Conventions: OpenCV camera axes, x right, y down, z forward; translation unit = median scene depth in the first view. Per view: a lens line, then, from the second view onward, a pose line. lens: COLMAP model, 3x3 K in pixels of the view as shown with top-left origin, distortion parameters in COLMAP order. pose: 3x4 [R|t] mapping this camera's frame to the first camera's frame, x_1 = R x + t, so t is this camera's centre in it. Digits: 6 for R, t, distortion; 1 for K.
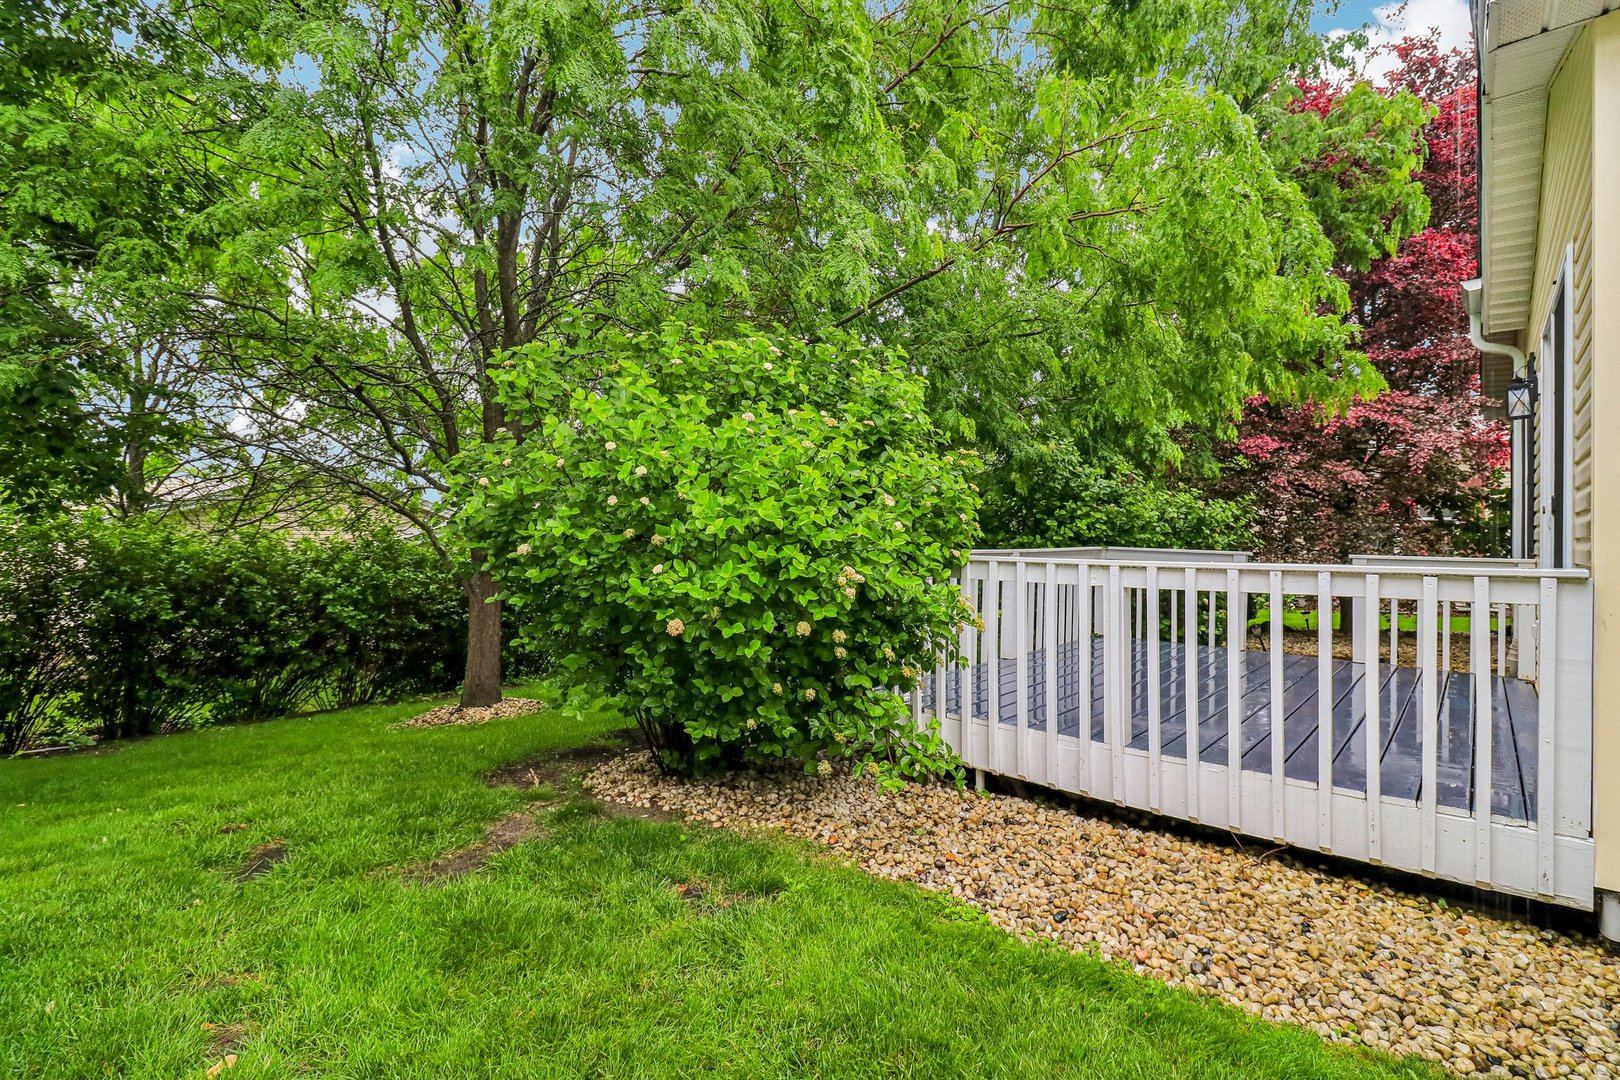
lens RADIAL K [[770.0, 0, 810.0], [0, 770.0, 540.0], [0, 0, 1]] dist [-0.001752, -0.000113]
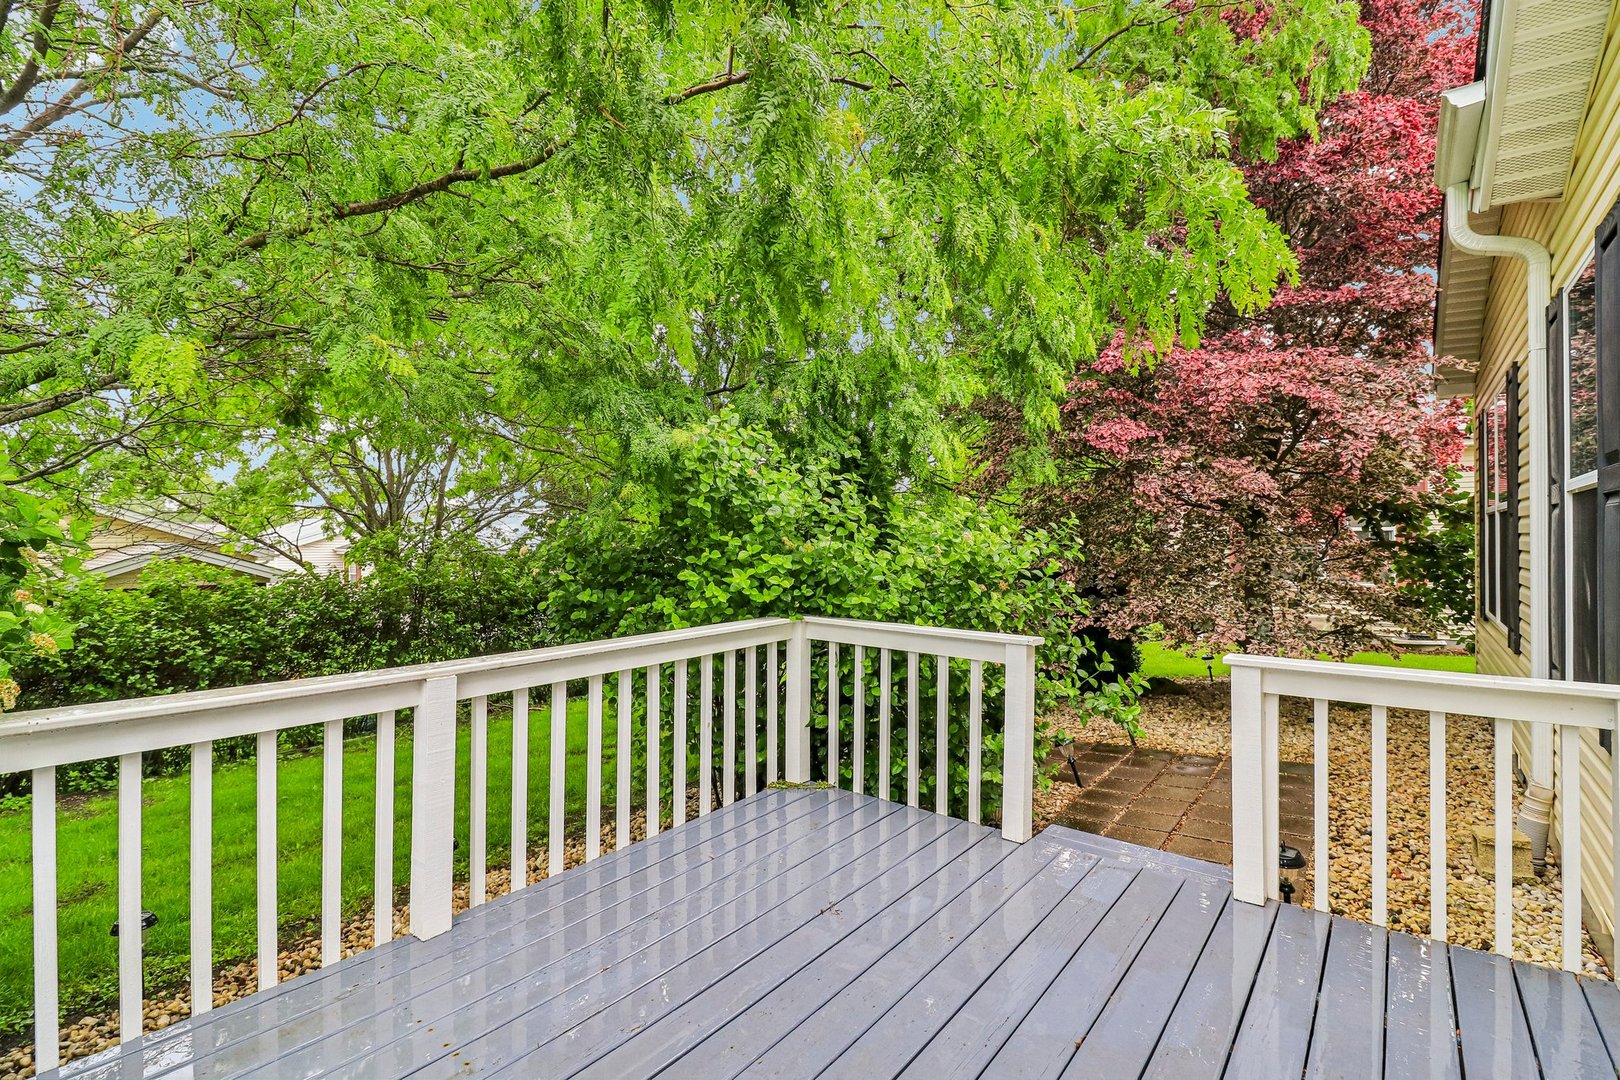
lens RADIAL K [[739.9, 0, 810.0], [0, 739.9, 540.0], [0, 0, 1]] dist [-0.000352, -0.000322]
pose [[0.998890, -0.010379, 0.045951, 0.287539], [0.010236, 0.999942, 0.003341, -0.036833], [-0.045983, -0.002867, 0.998938, 0.376253]]
